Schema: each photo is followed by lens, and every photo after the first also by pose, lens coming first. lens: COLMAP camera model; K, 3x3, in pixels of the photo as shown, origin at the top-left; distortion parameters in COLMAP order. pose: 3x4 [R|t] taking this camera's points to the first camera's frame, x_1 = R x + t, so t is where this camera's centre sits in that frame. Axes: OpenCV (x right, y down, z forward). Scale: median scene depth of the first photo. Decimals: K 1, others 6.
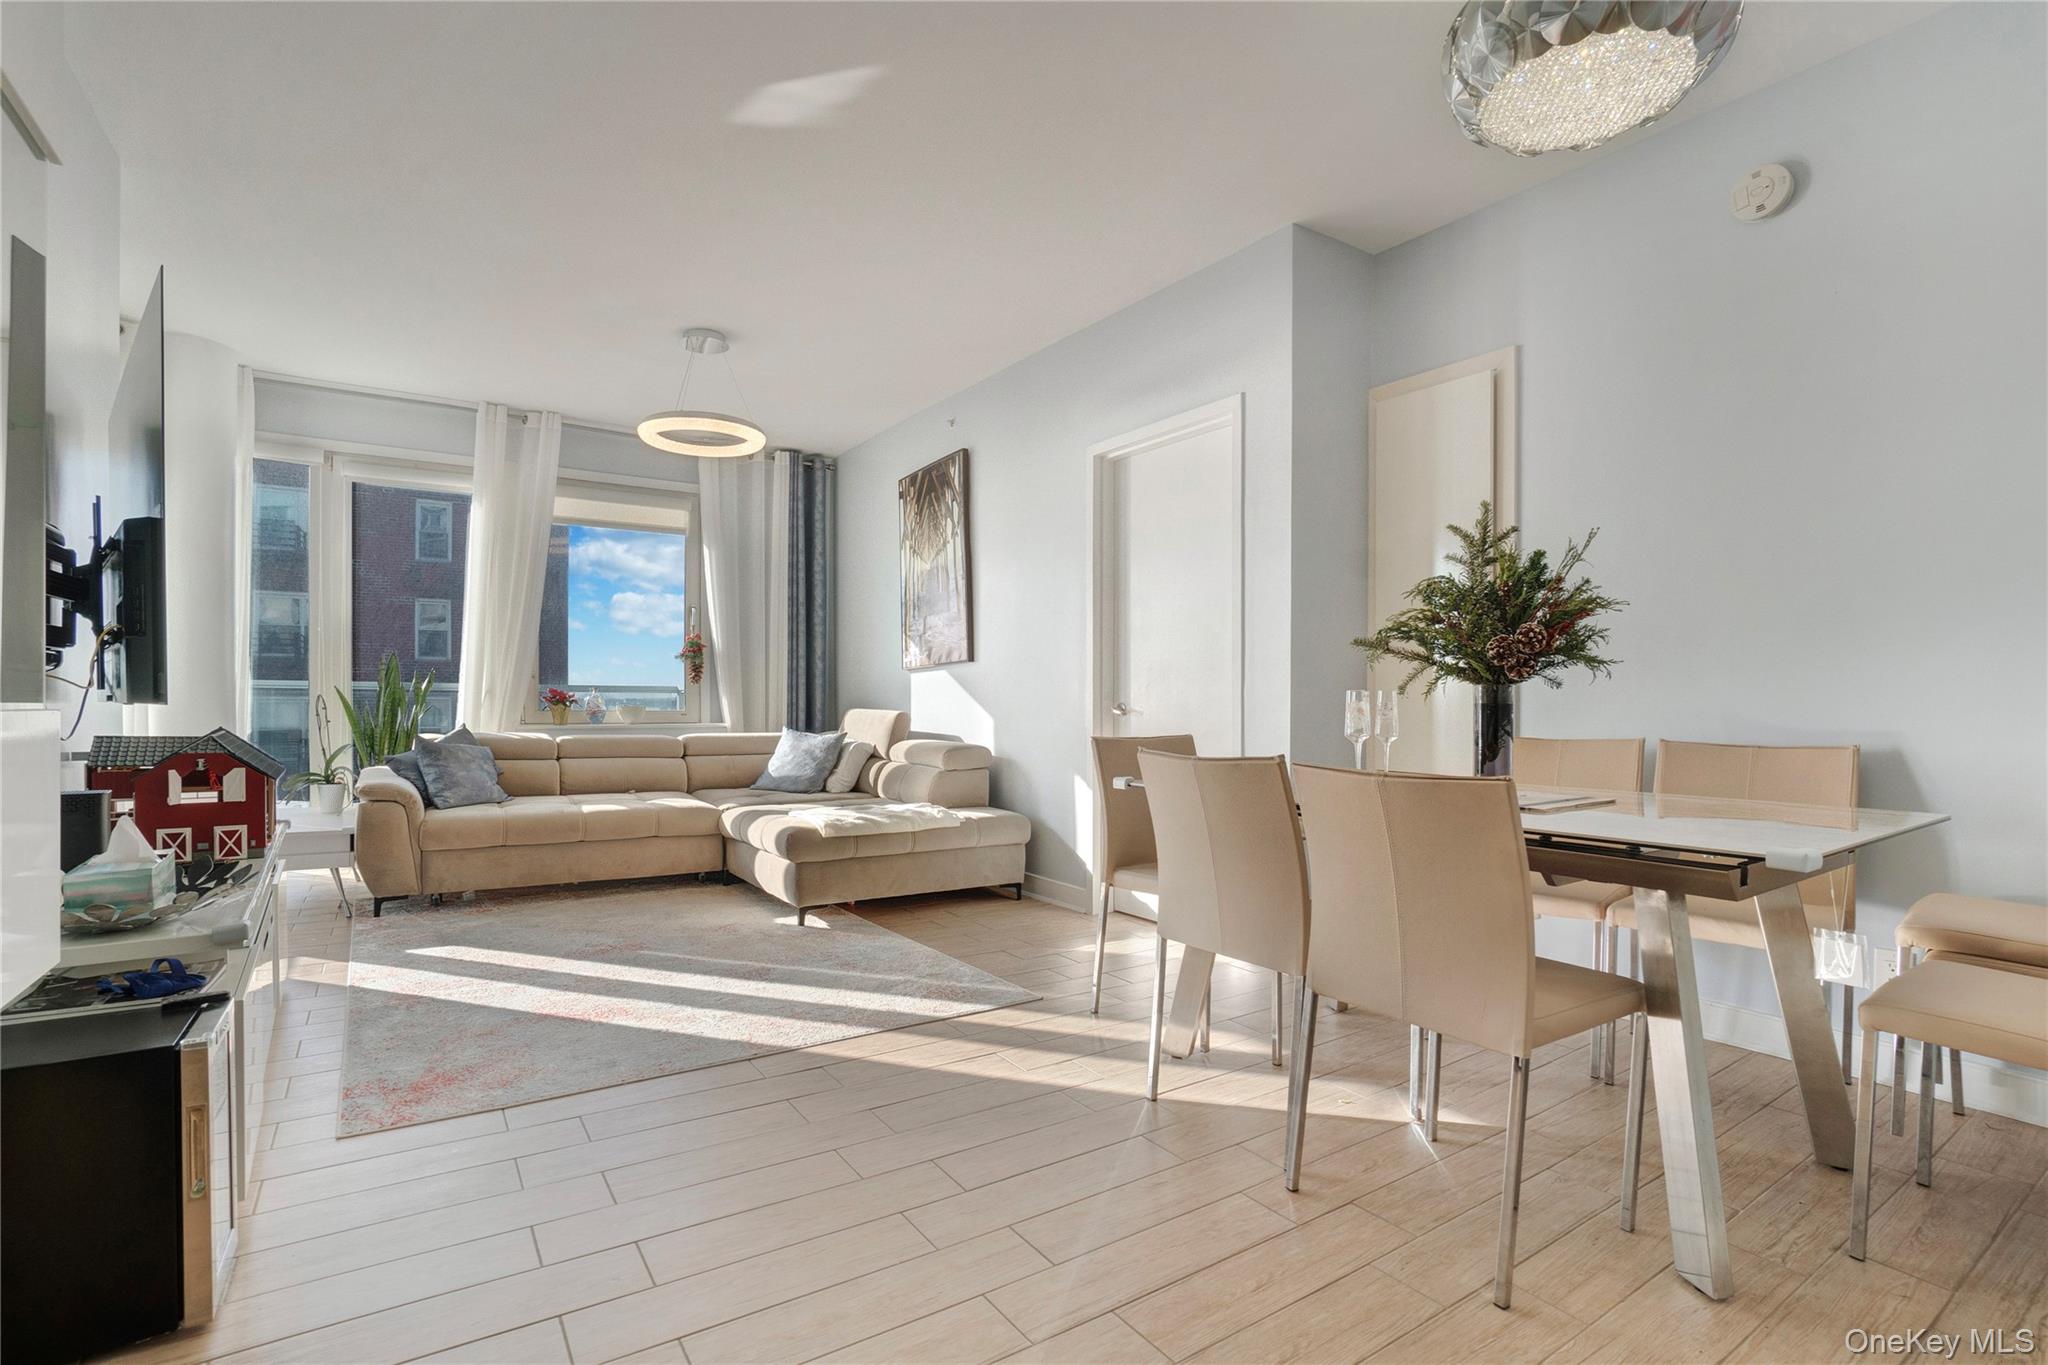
lens RADIAL K [[947.5, 0, 1012.9], [0, 947.5, 714.9], [0, 0, 1]] dist [-0.053850, 0.012403]
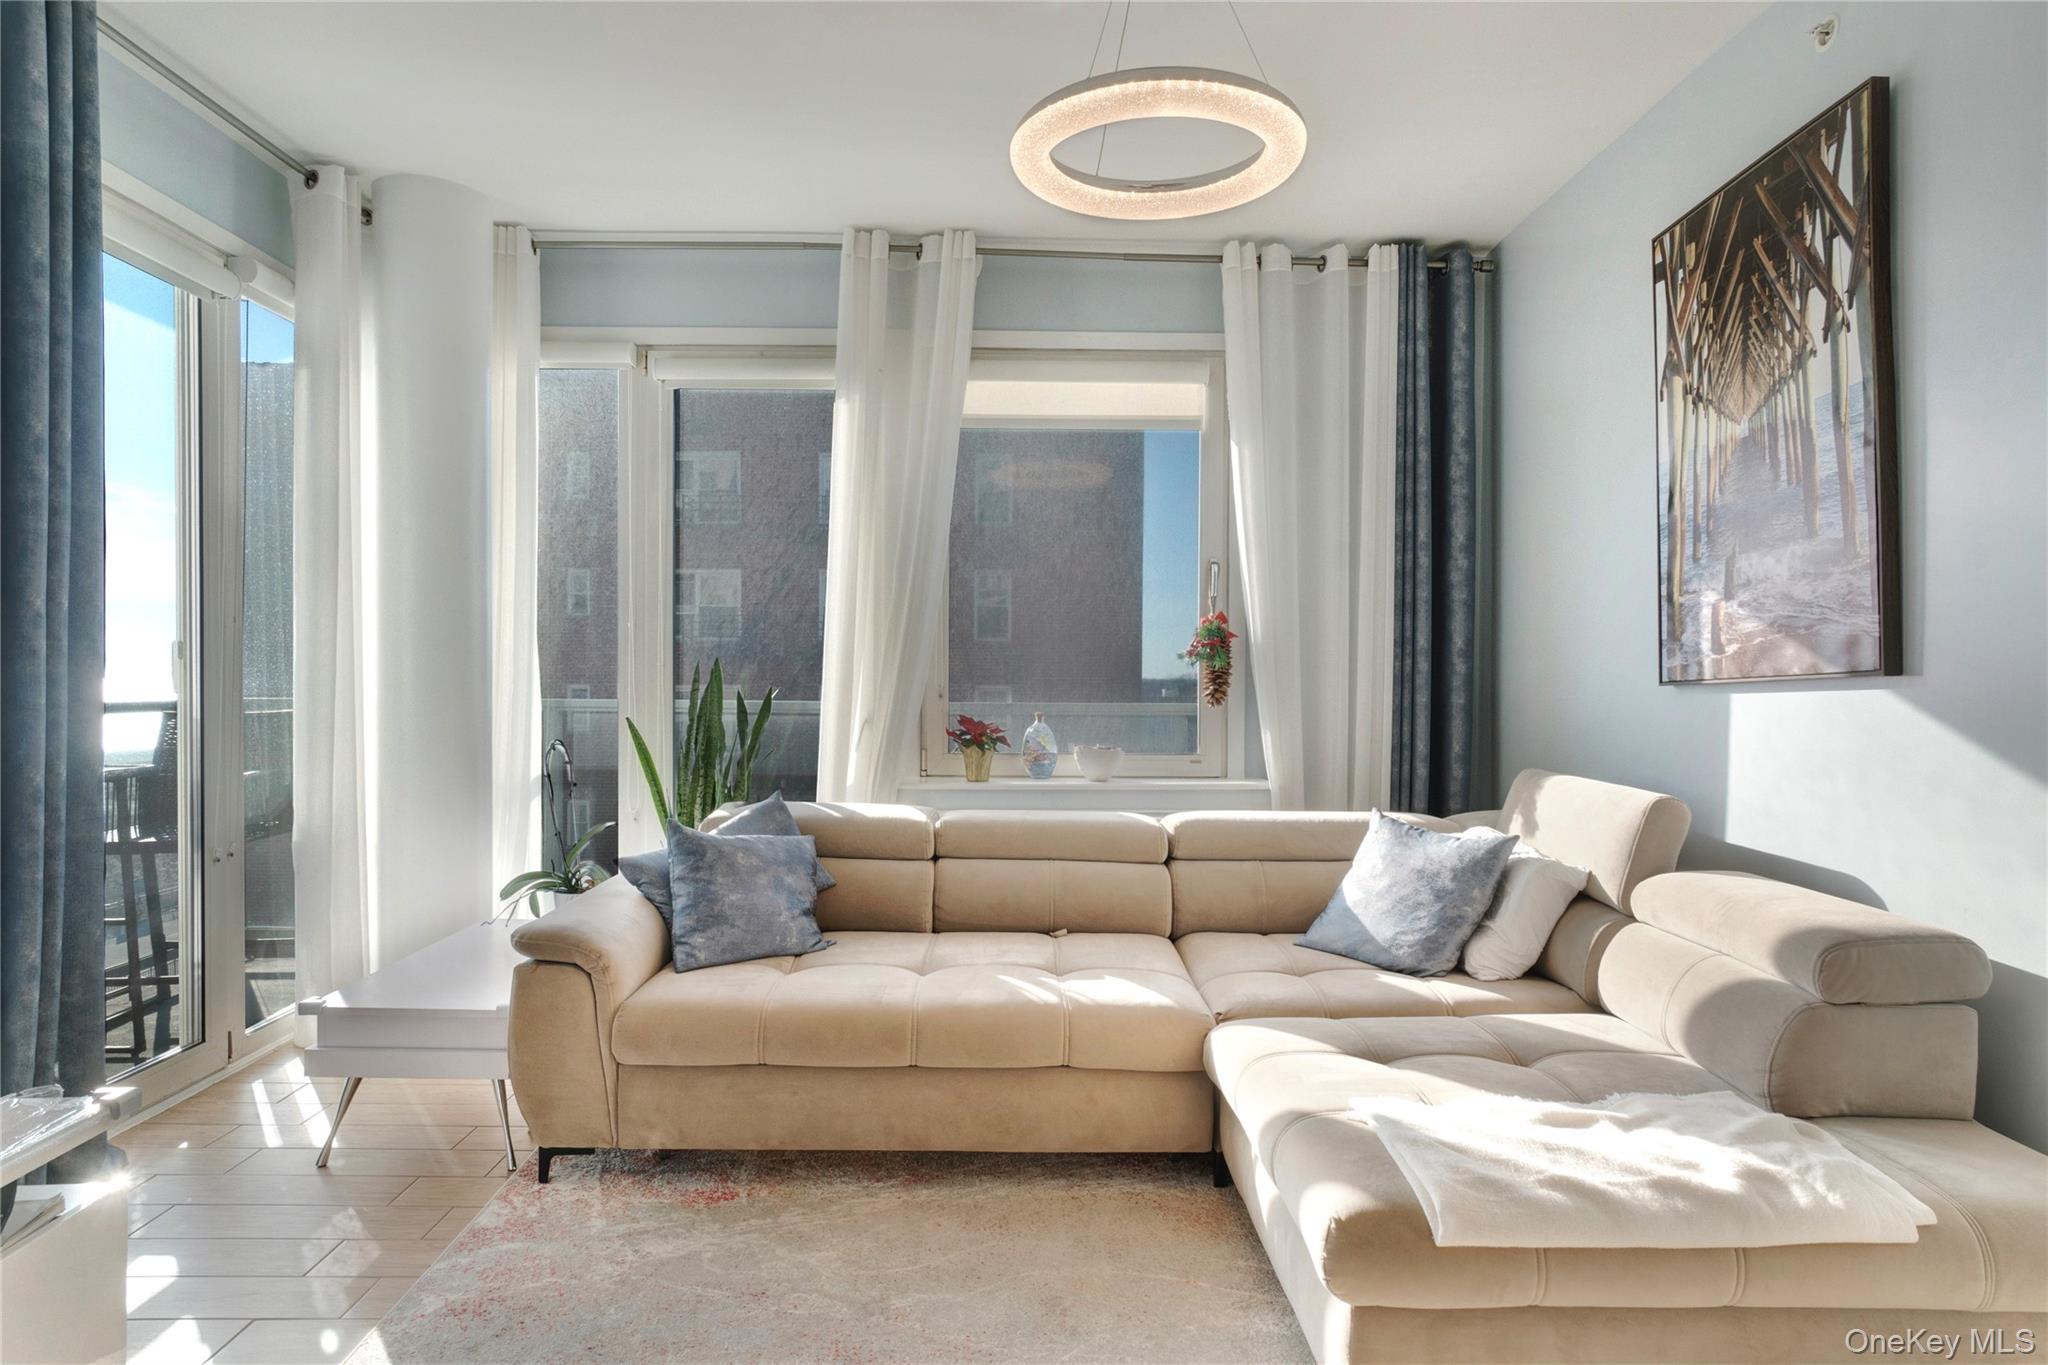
lens RADIAL K [[1159.0, 0, 1020.2], [0, 1159.0, 690.5], [0, 0, 1]] dist [-0.007487, 0.003932]
pose [[0.836565, 0.006932, -0.547825, -0.078905], [-0.009118, 0.999958, -0.001271, -0.045929], [0.547792, 0.006058, 0.836592, 0.445376]]
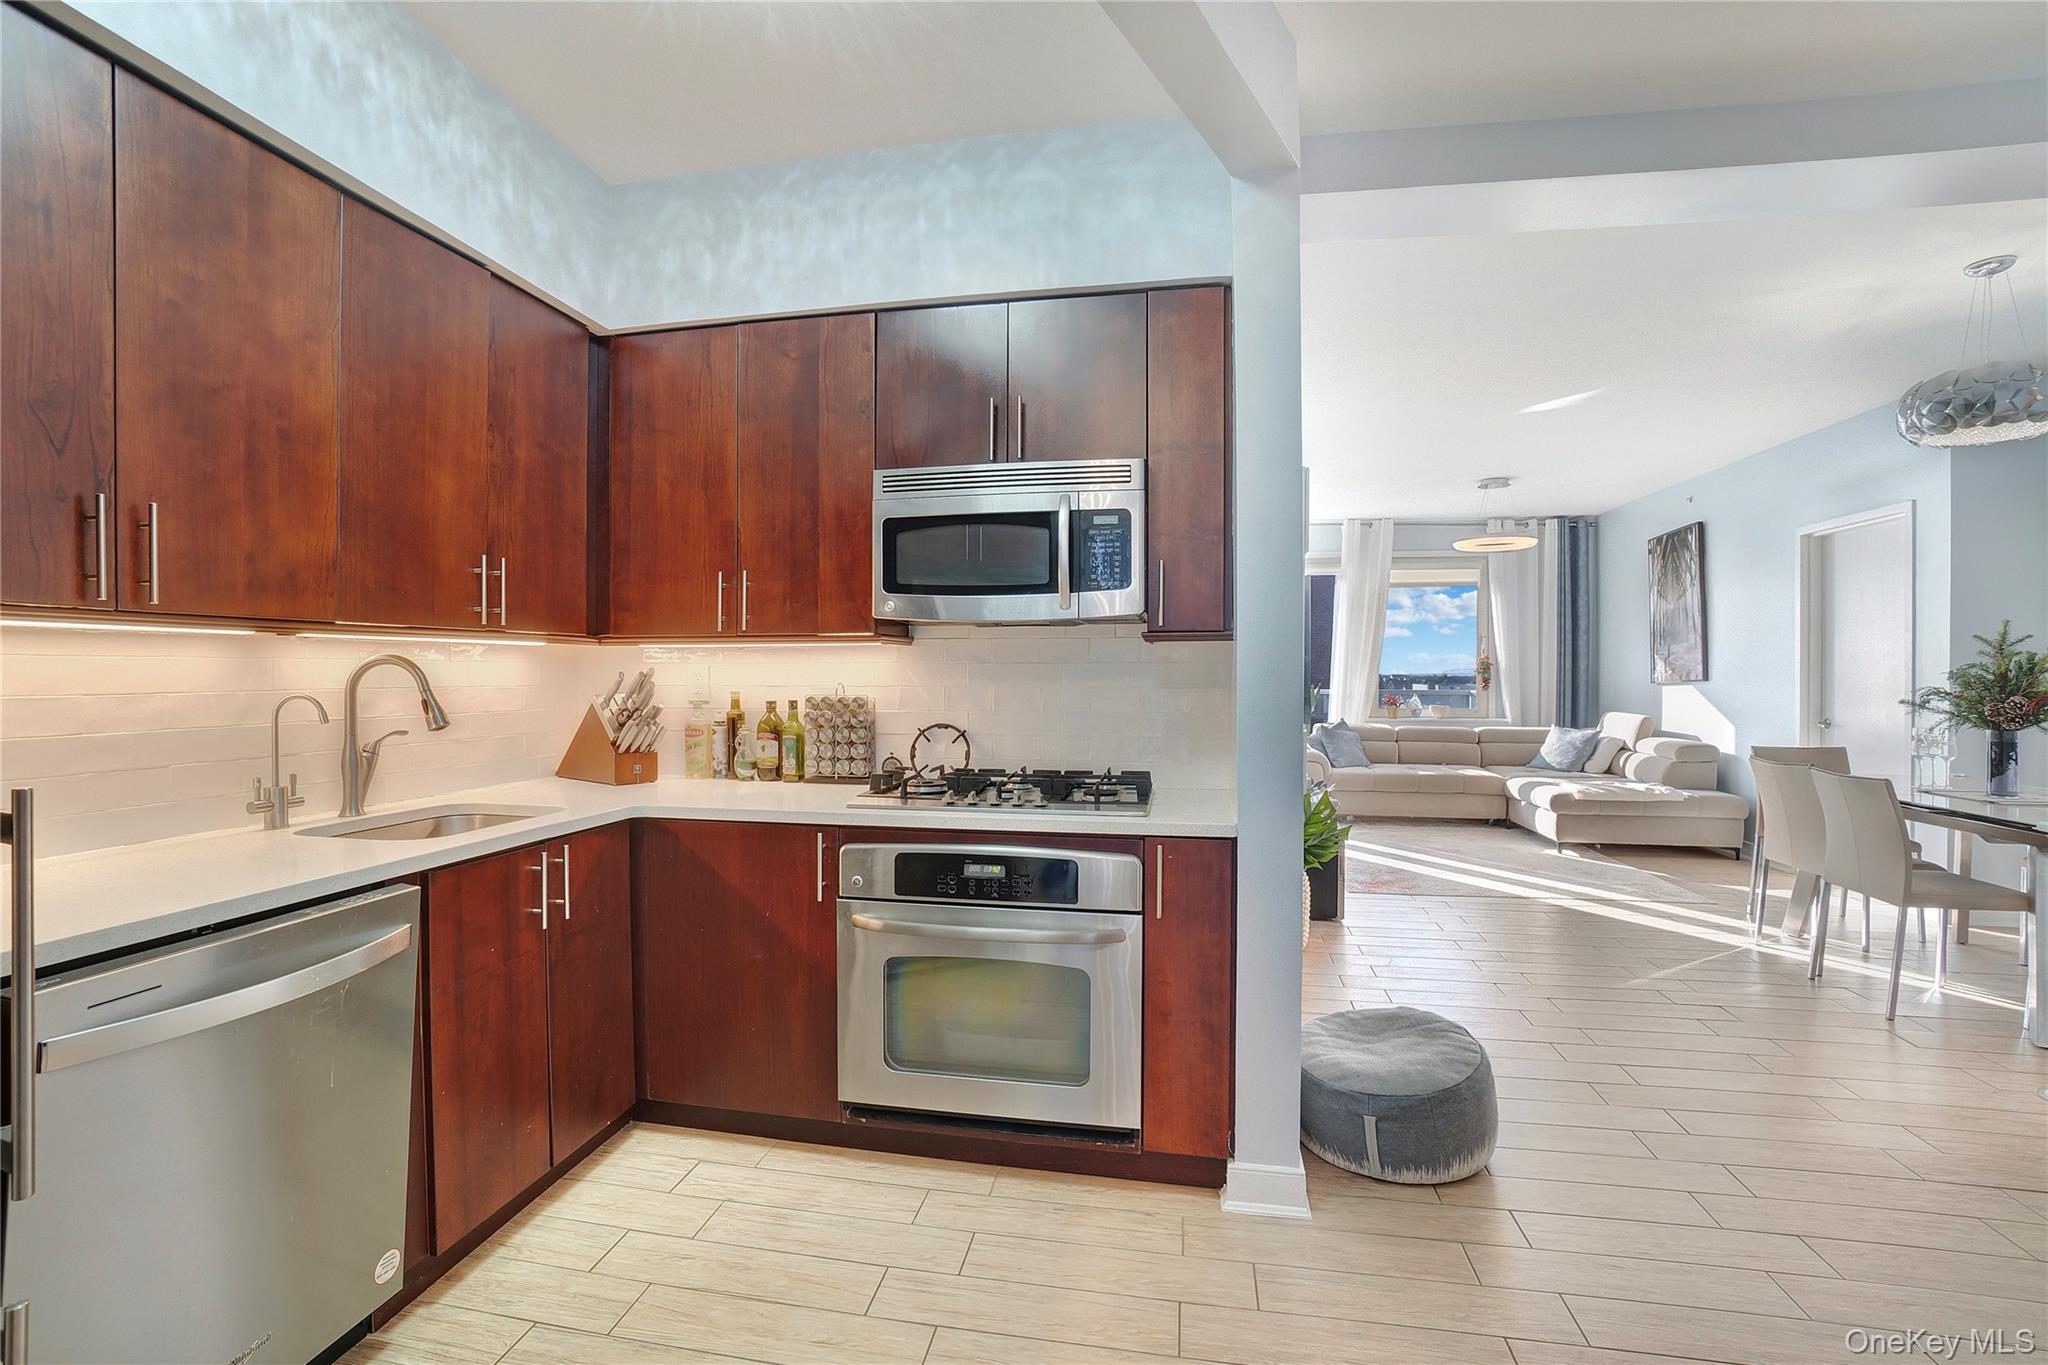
lens RADIAL K [[947.5, 0, 1007.6], [0, 947.5, 689.0], [0, 0, 1]] dist [-0.053850, 0.012403]
pose [[0.715629, 0.007967, -0.698436, 0.155241], [-0.007223, 0.999966, 0.004006, -0.042394], [0.698444, 0.002178, 0.715662, -0.597721]]
